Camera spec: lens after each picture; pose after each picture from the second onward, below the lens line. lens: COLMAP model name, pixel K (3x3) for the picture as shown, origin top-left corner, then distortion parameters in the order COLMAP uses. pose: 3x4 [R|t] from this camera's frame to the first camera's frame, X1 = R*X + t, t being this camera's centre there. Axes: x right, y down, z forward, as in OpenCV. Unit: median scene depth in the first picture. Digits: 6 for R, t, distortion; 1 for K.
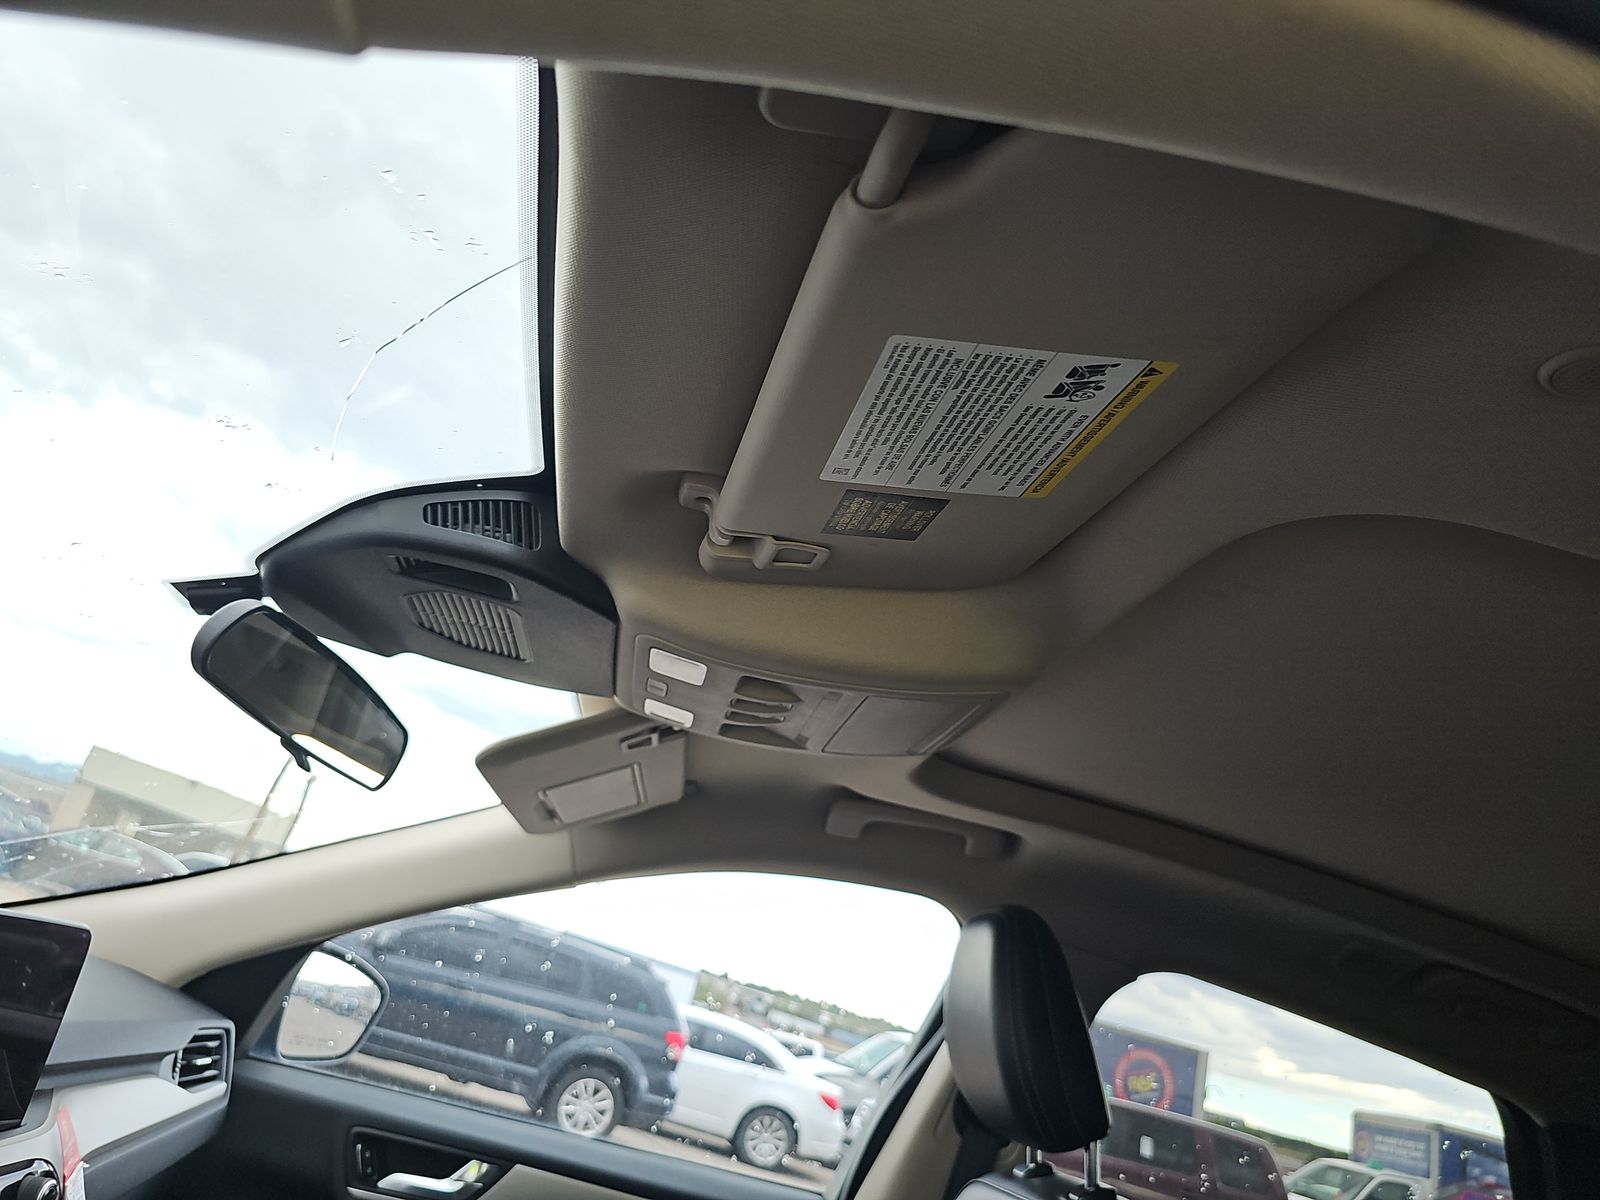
lens RADIAL K [[1060.2, 0, 798.5], [0, 1060.2, 632.0], [0, 0, 1]] dist [0.029227, -0.062490]
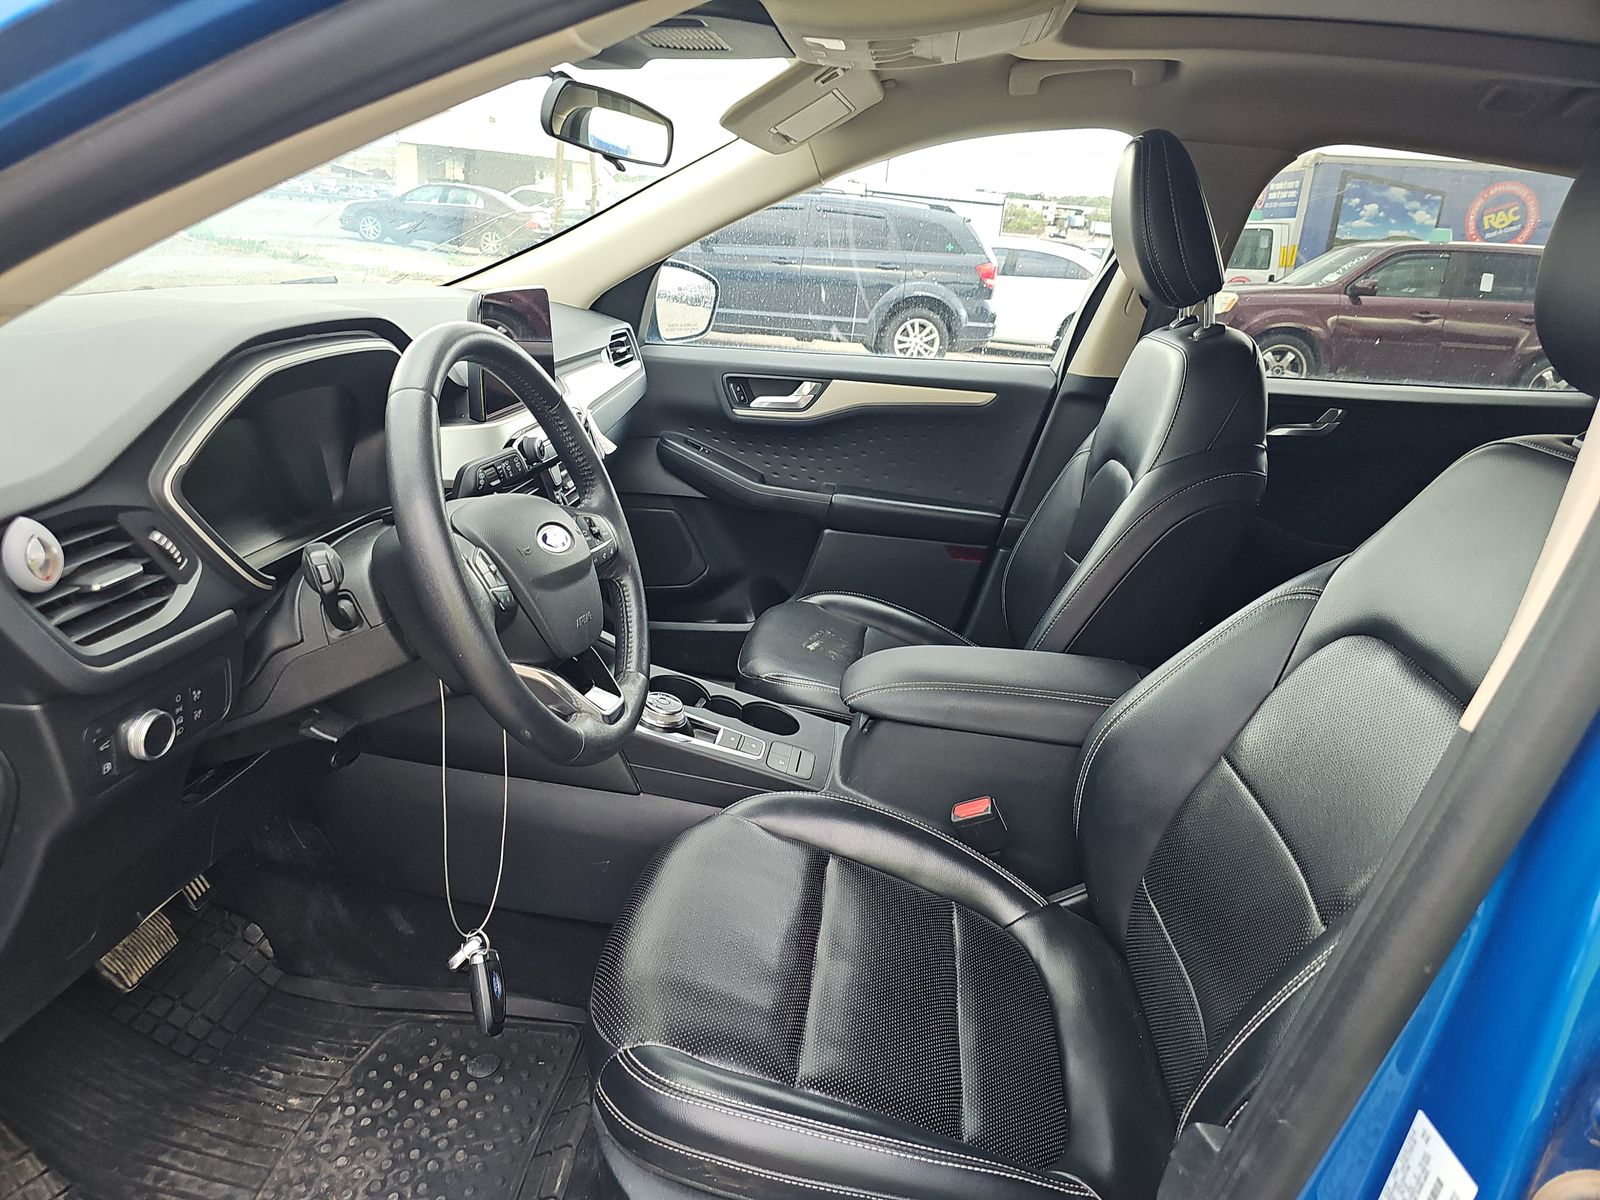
lens RADIAL K [[1067.6, 0, 799.6], [0, 1067.6, 591.2], [0, 0, 1]] dist [0.053461, -0.058493]
pose [[0.942144, -0.087840, -0.323495, 0.141495], [0.266155, 0.782703, 0.562617, -0.116155], [0.203780, -0.616166, 0.760798, -0.314057]]
